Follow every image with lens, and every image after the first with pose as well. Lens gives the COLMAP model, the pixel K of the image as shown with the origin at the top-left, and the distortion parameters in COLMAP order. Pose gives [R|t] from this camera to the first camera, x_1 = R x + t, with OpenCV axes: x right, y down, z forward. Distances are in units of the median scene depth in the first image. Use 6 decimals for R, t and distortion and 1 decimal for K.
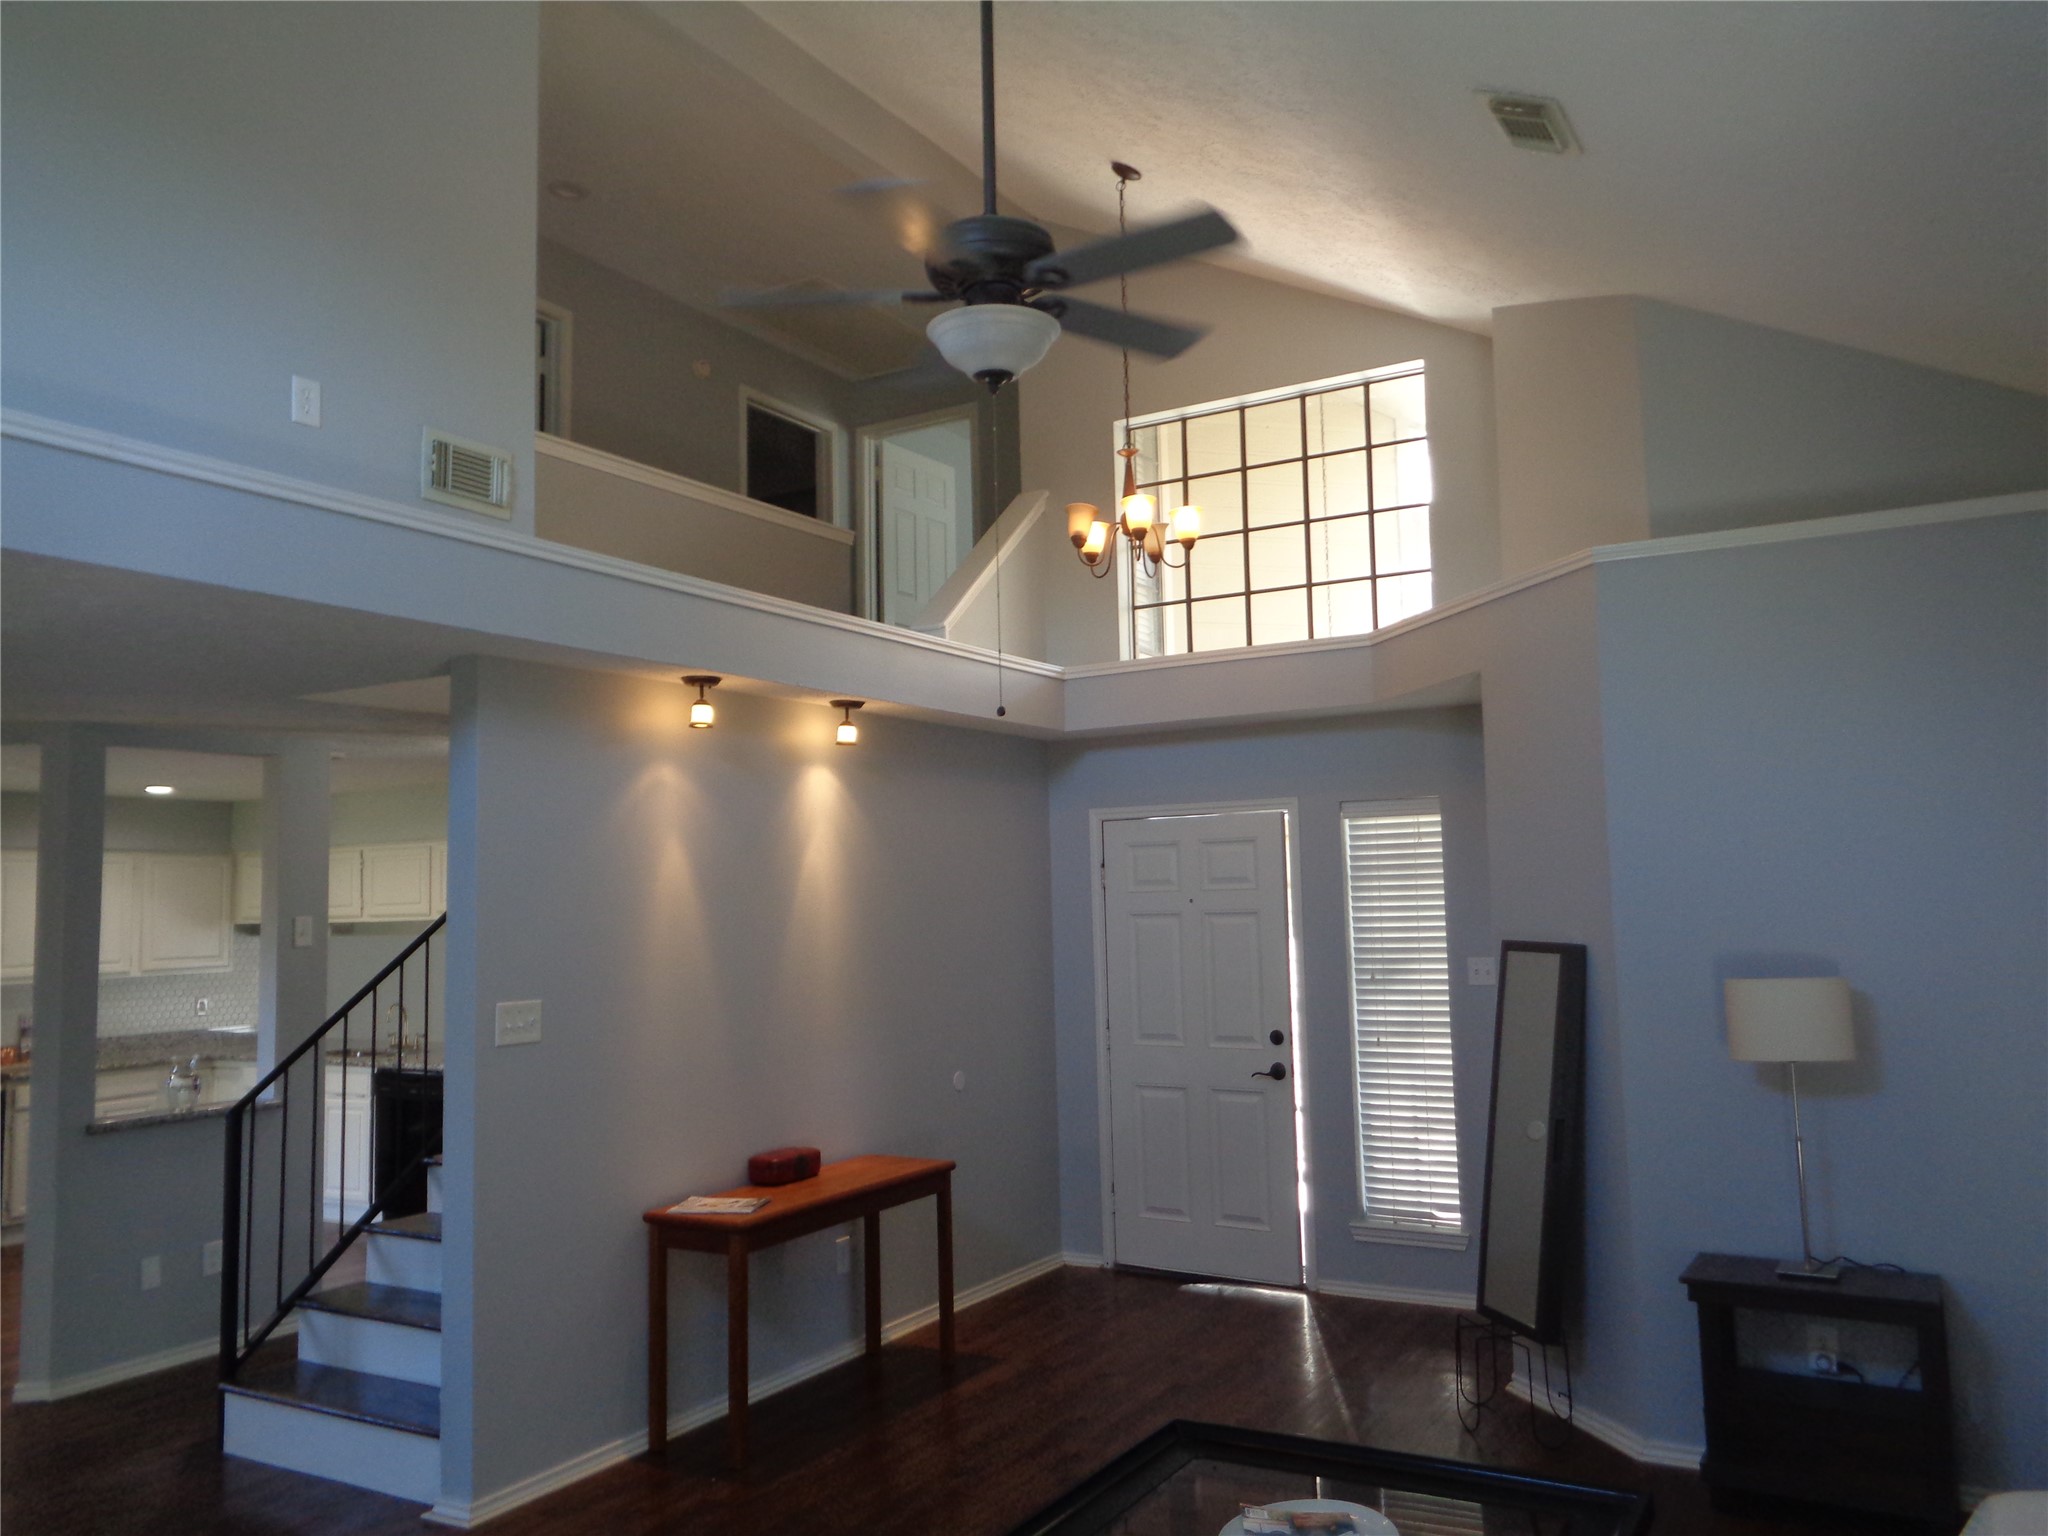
lens RADIAL K [[1573.6, 0, 1025.9], [0, 1573.6, 751.3], [0, 0, 1]] dist [0.012998, 0.015853]
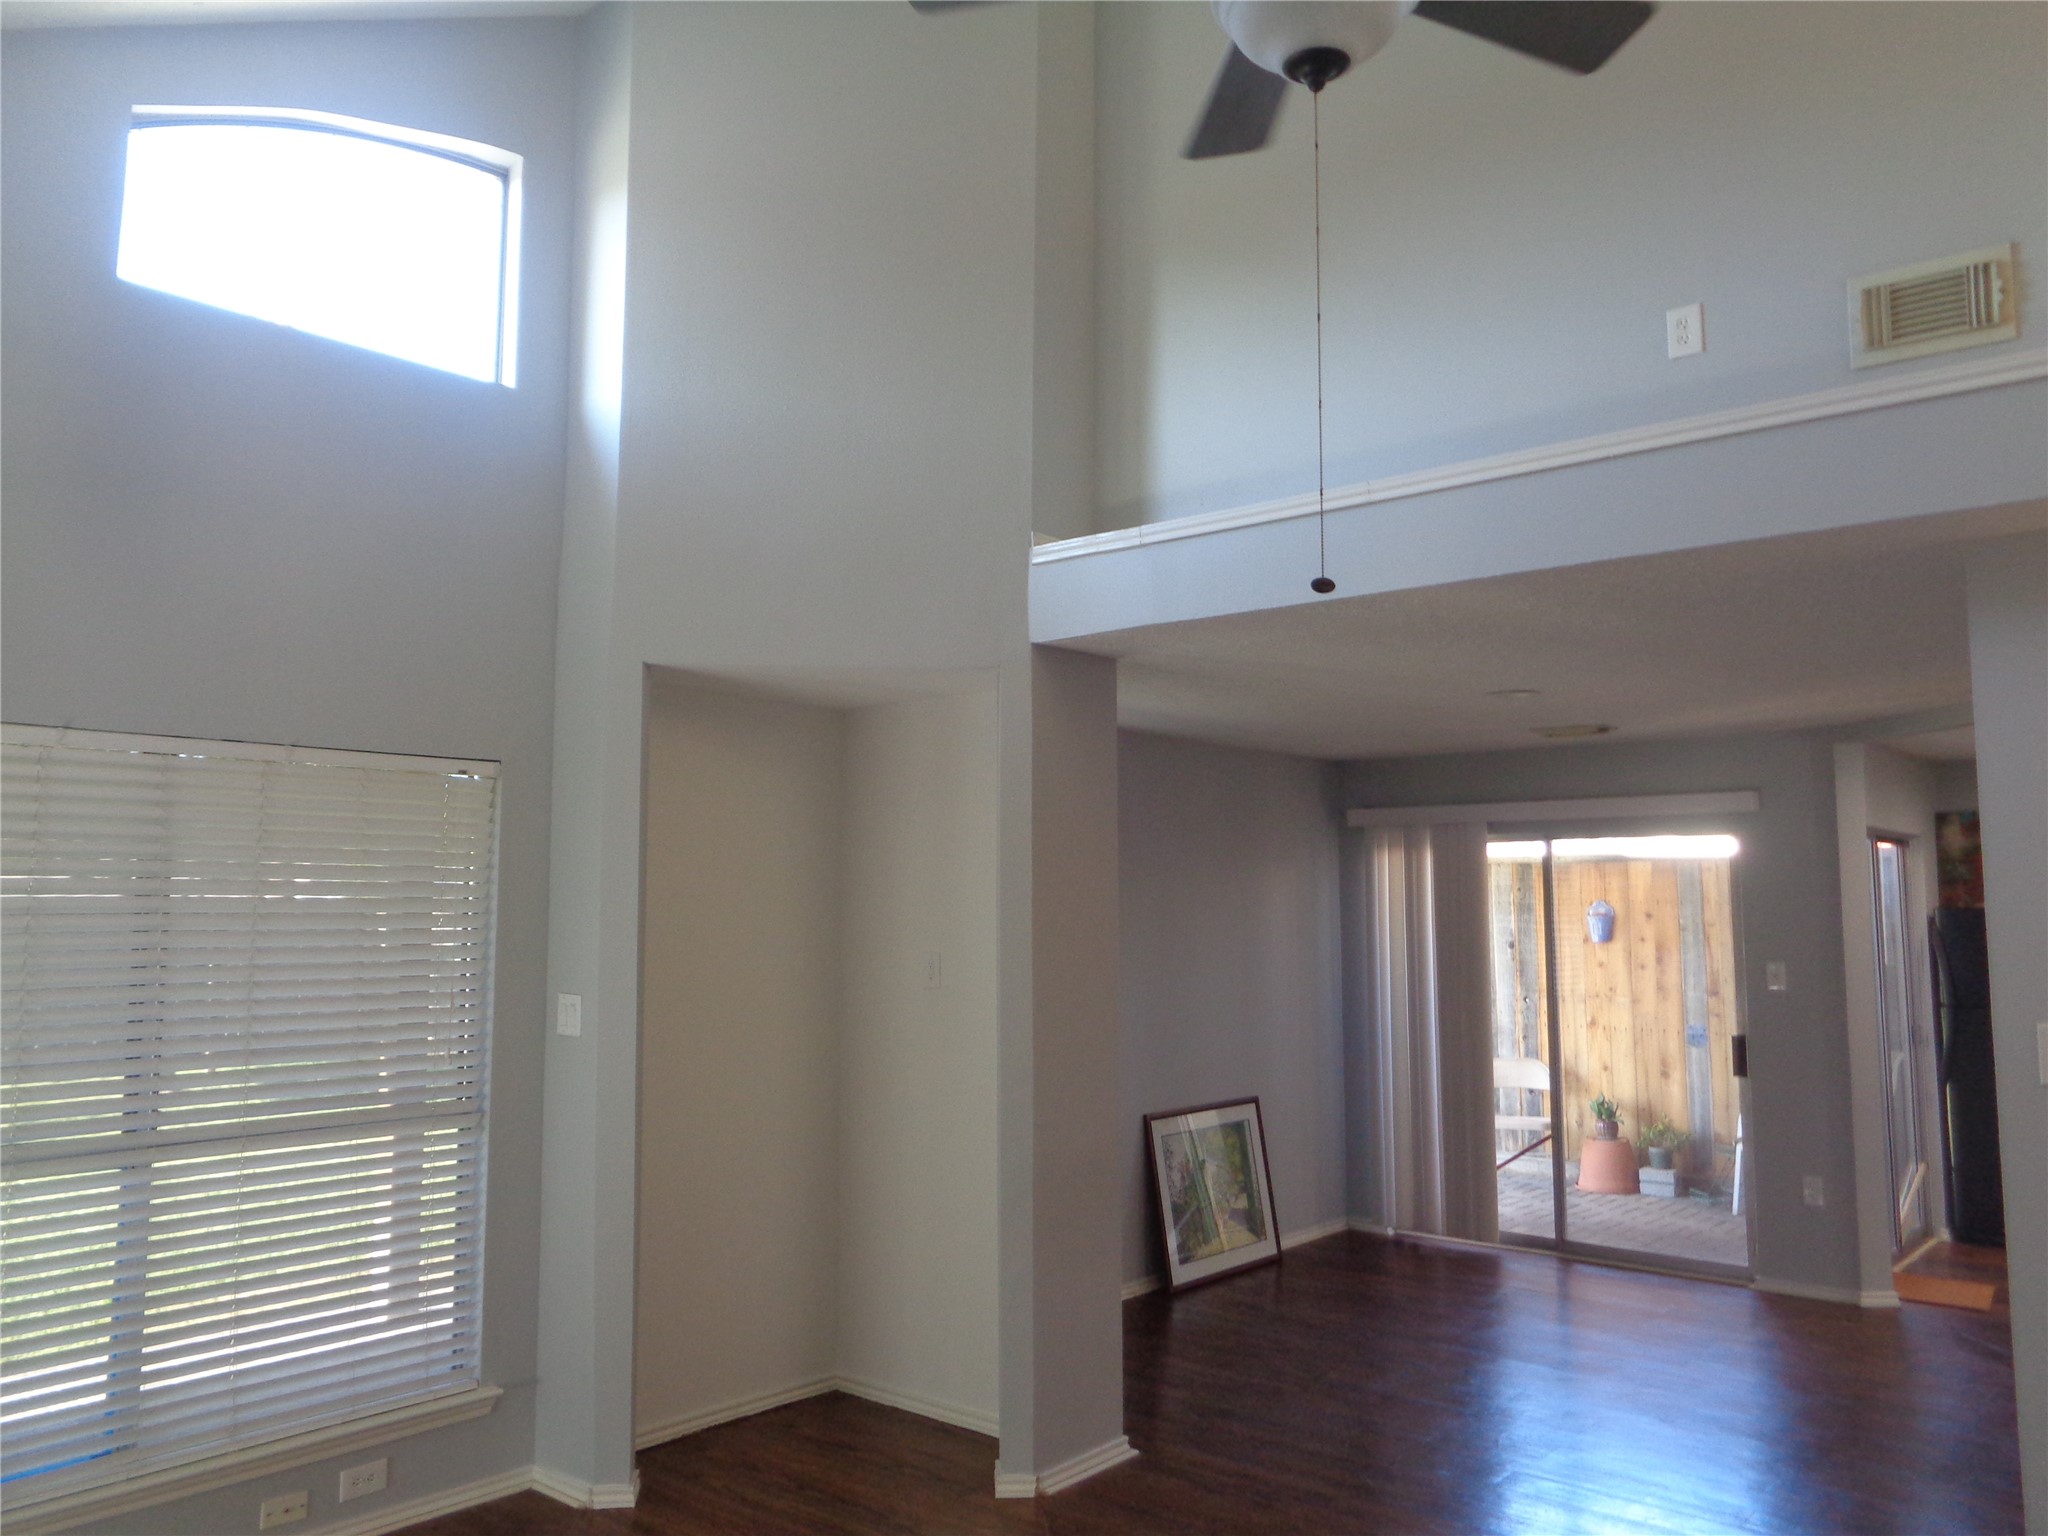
lens RADIAL K [[1538.2, 0, 1021.4], [0, 1538.2, 760.6], [0, 0, 1]] dist [0.007689, 0.002681]
pose [[-0.175108, -0.071140, -0.981976, 0.362786], [0.094481, 0.991569, -0.088683, 0.052912], [0.980005, -0.108307, -0.166911, 0.567600]]
